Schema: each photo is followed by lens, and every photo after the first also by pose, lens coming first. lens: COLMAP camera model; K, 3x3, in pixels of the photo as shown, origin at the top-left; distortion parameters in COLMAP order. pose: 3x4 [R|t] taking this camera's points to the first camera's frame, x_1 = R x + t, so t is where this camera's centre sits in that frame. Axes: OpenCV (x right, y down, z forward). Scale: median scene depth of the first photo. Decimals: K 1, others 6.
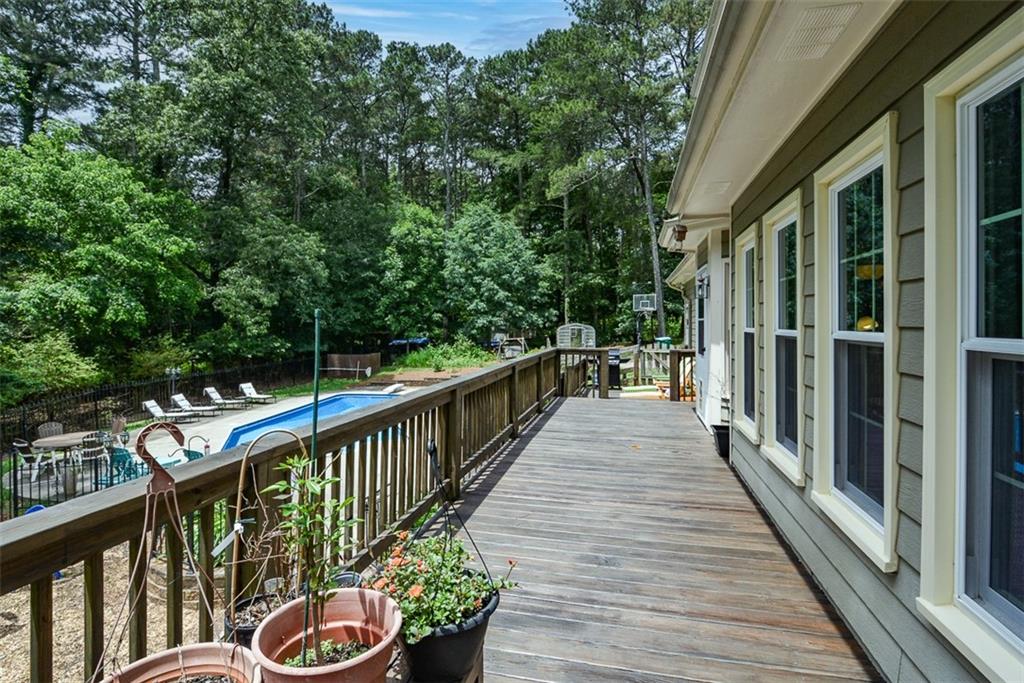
lens RADIAL K [[508.5, 0, 513.2], [0, 508.5, 323.1], [0, 0, 1]] dist [-0.003156, -0.000783]
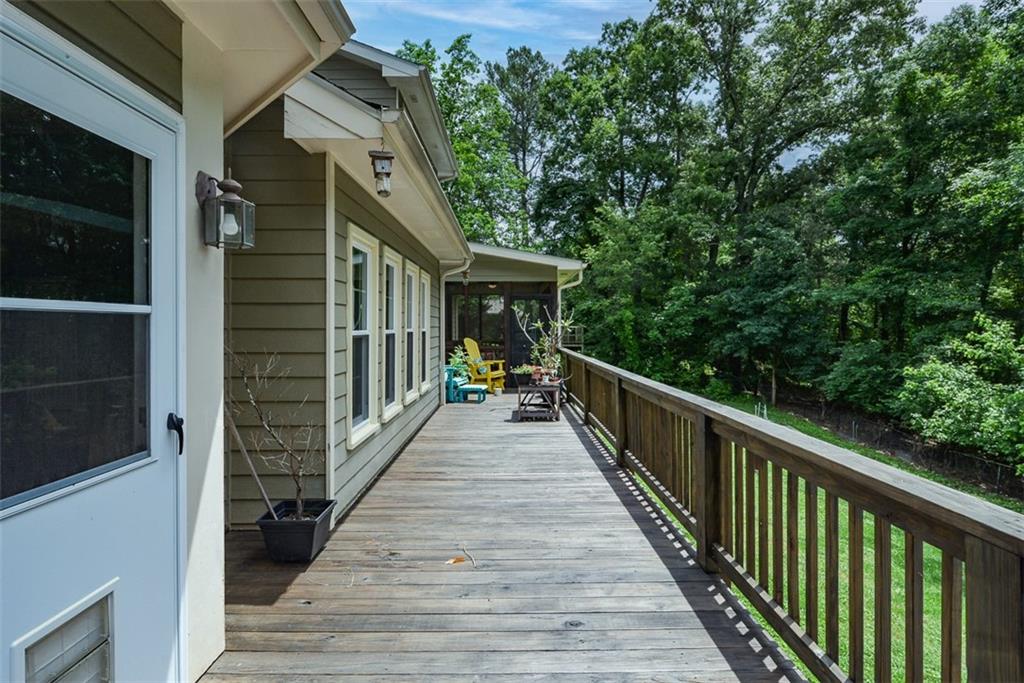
lens RADIAL K [[508.5, 0, 513.2], [0, 508.5, 323.1], [0, 0, 1]] dist [-0.003156, -0.000783]
pose [[-0.971531, 0.001907, -0.236905, 0.375615], [0.003549, 0.999973, -0.006503, -0.000599], [0.236886, -0.007158, -0.971511, 1.844338]]
